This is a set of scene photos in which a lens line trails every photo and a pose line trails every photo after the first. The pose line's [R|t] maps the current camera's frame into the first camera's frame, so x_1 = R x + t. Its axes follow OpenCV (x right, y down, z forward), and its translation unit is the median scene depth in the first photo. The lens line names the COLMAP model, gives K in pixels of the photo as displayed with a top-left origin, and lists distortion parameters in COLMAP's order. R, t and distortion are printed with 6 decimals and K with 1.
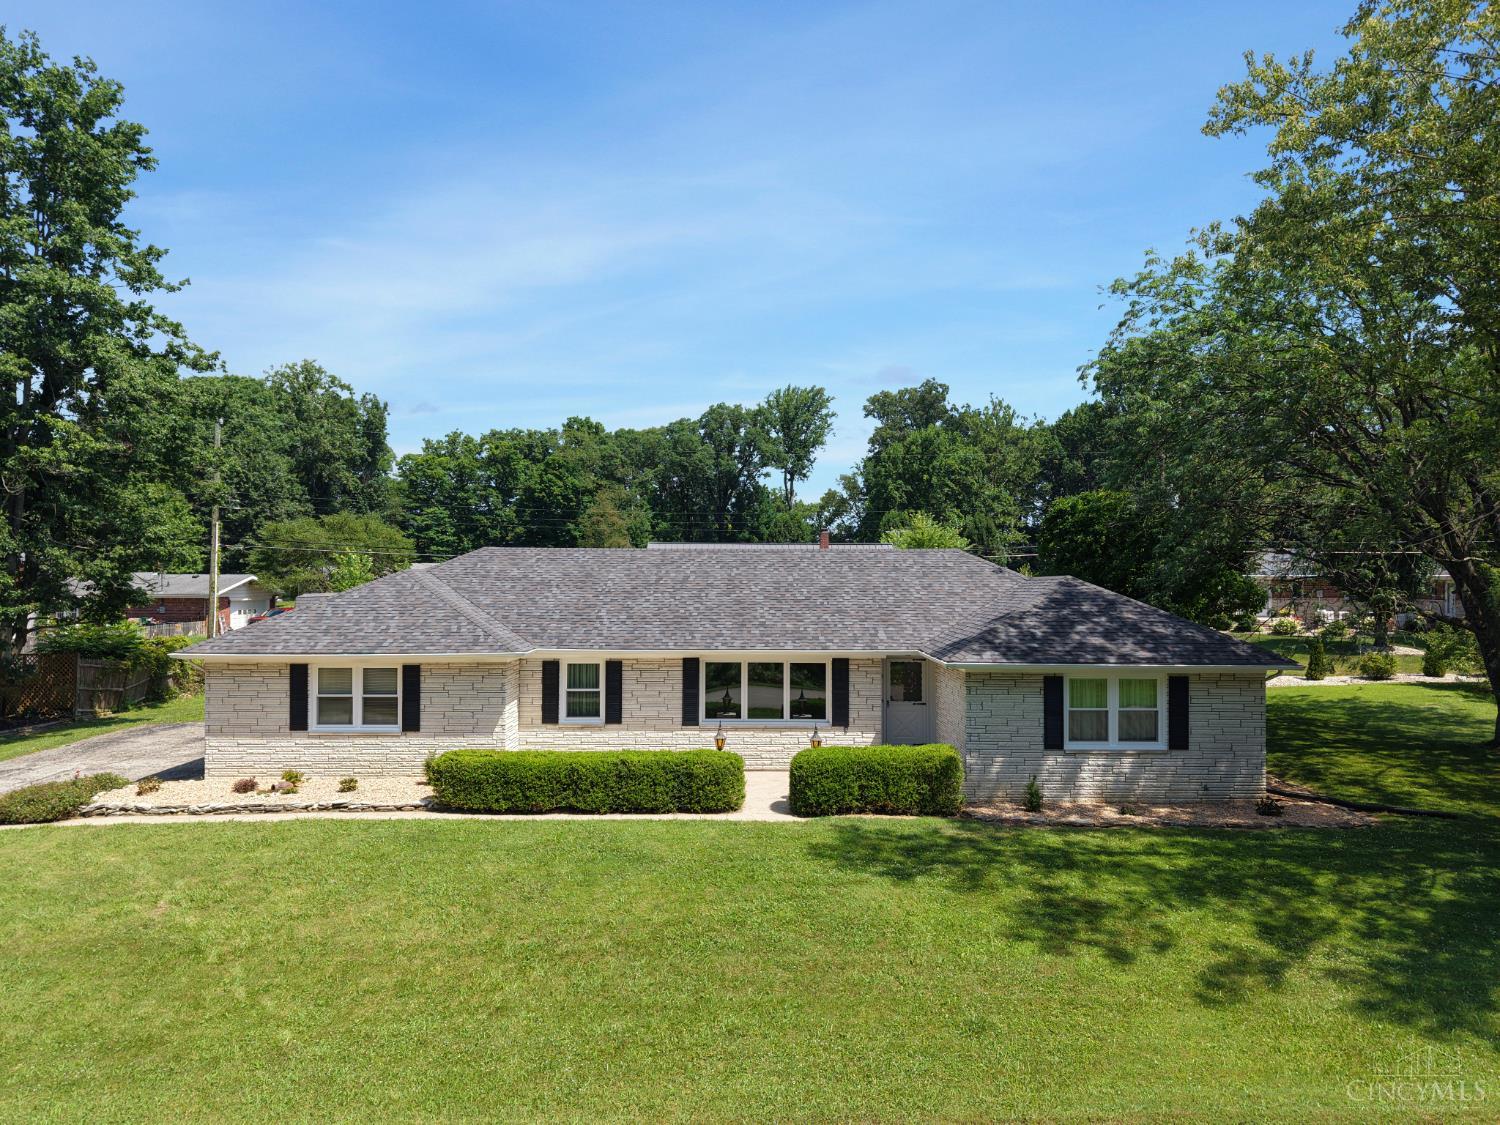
lens RADIAL K [[993.2, 0, 750.0], [0, 993.2, 562.5], [0, 0, 1]] dist [-0.019271, -0.000400]
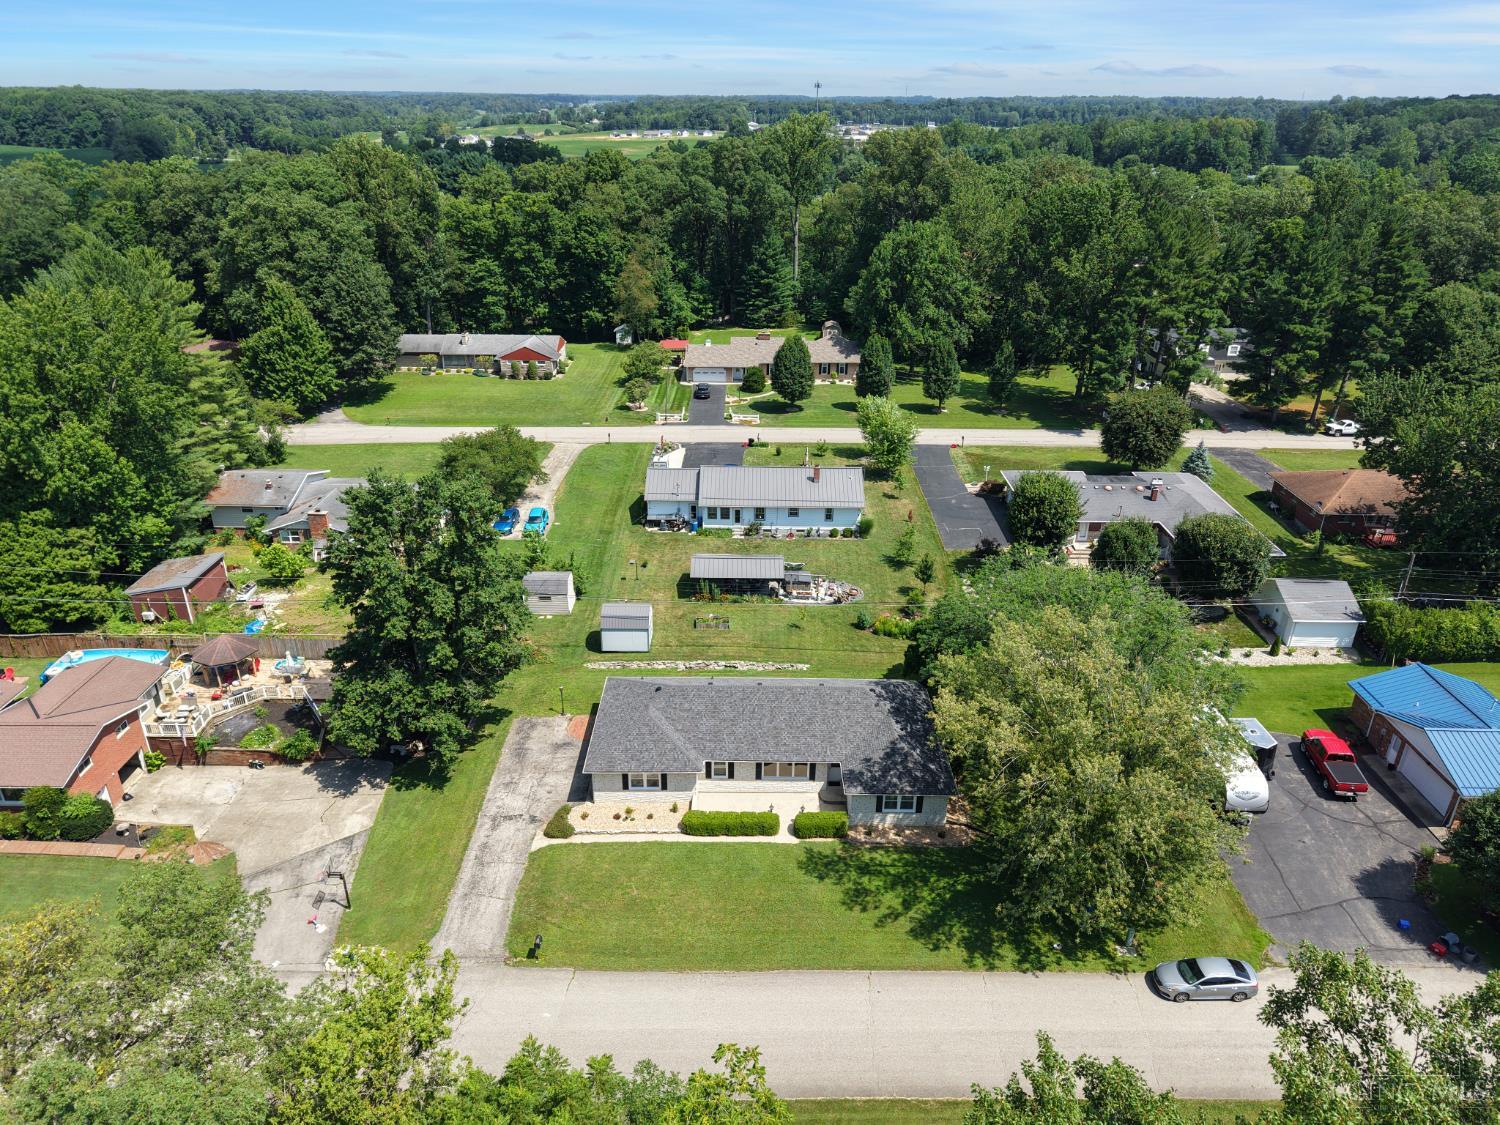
lens RADIAL K [[993.2, 0, 750.0], [0, 993.2, 562.5], [0, 0, 1]] dist [-0.019271, -0.000400]
pose [[0.999805, 0.015816, 0.011864, -0.134826], [-0.019386, 0.902052, 0.431193, -1.706431], [-0.003882, -0.431338, 0.902182, -1.355136]]
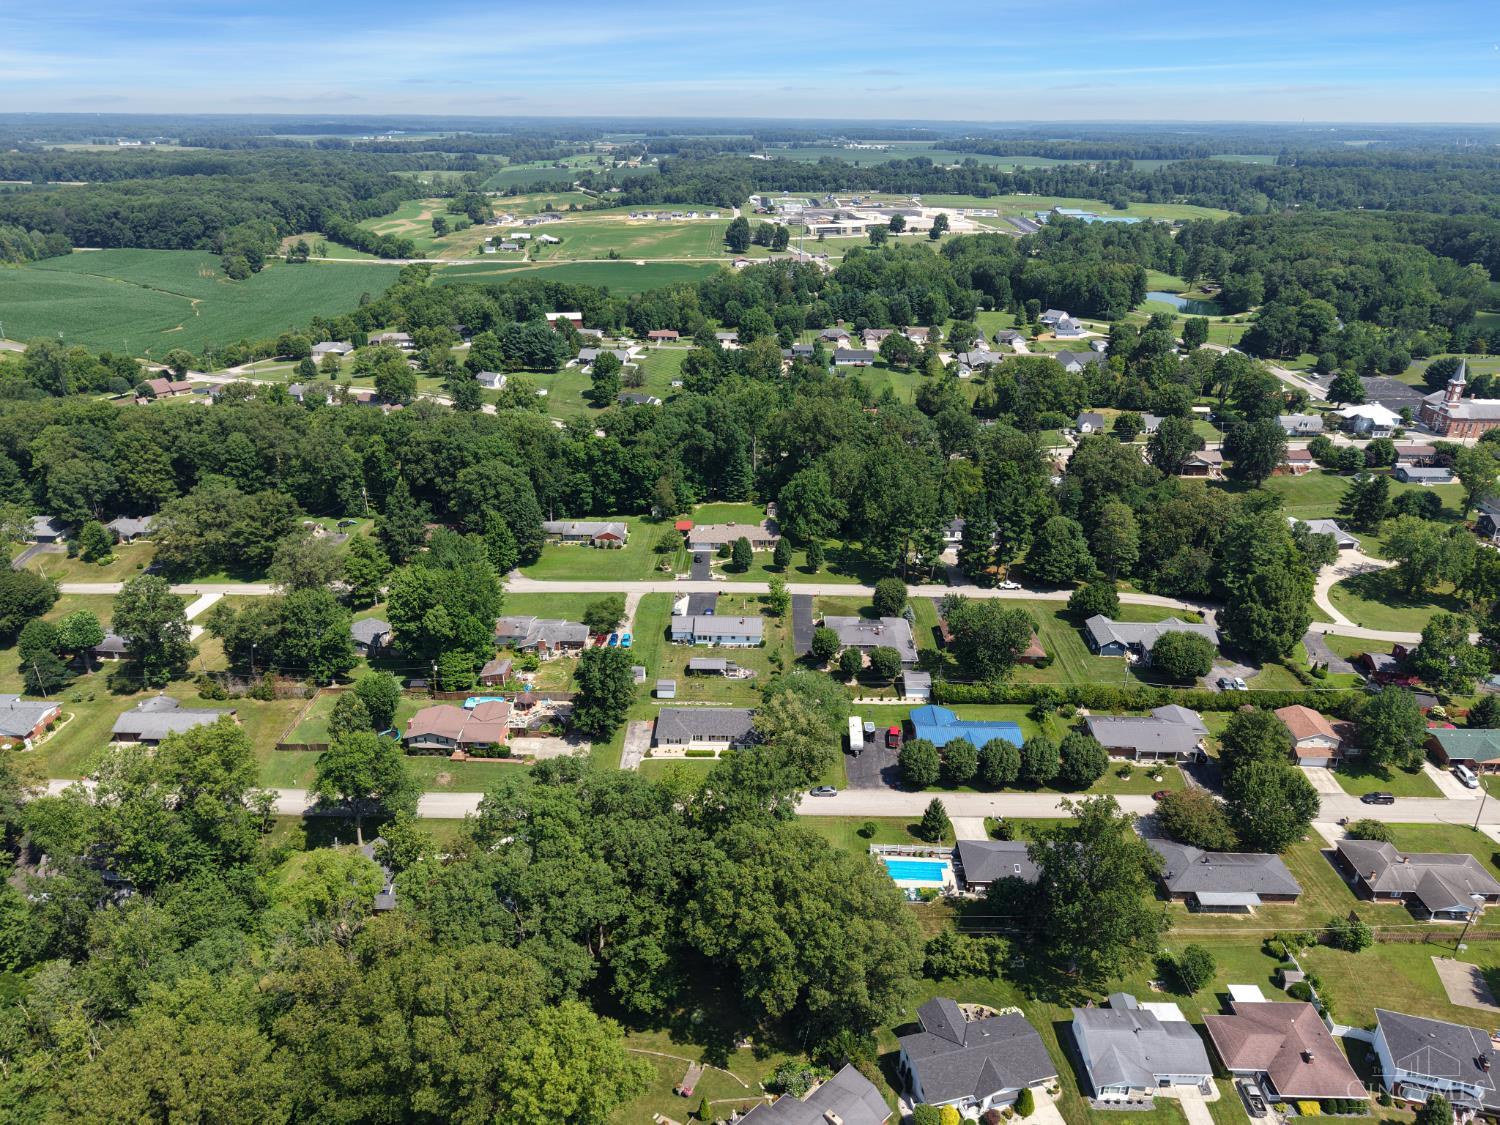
lens RADIAL K [[953.2, 0, 757.6], [0, 953.2, 564.3], [0, 0, 1]] dist [0.004757, -0.000234]
pose [[0.999714, 0.019919, 0.013202, 0.253853], [-0.023611, 0.908583, 0.417037, -5.324456], [-0.003688, -0.417229, 0.908794, -6.742431]]
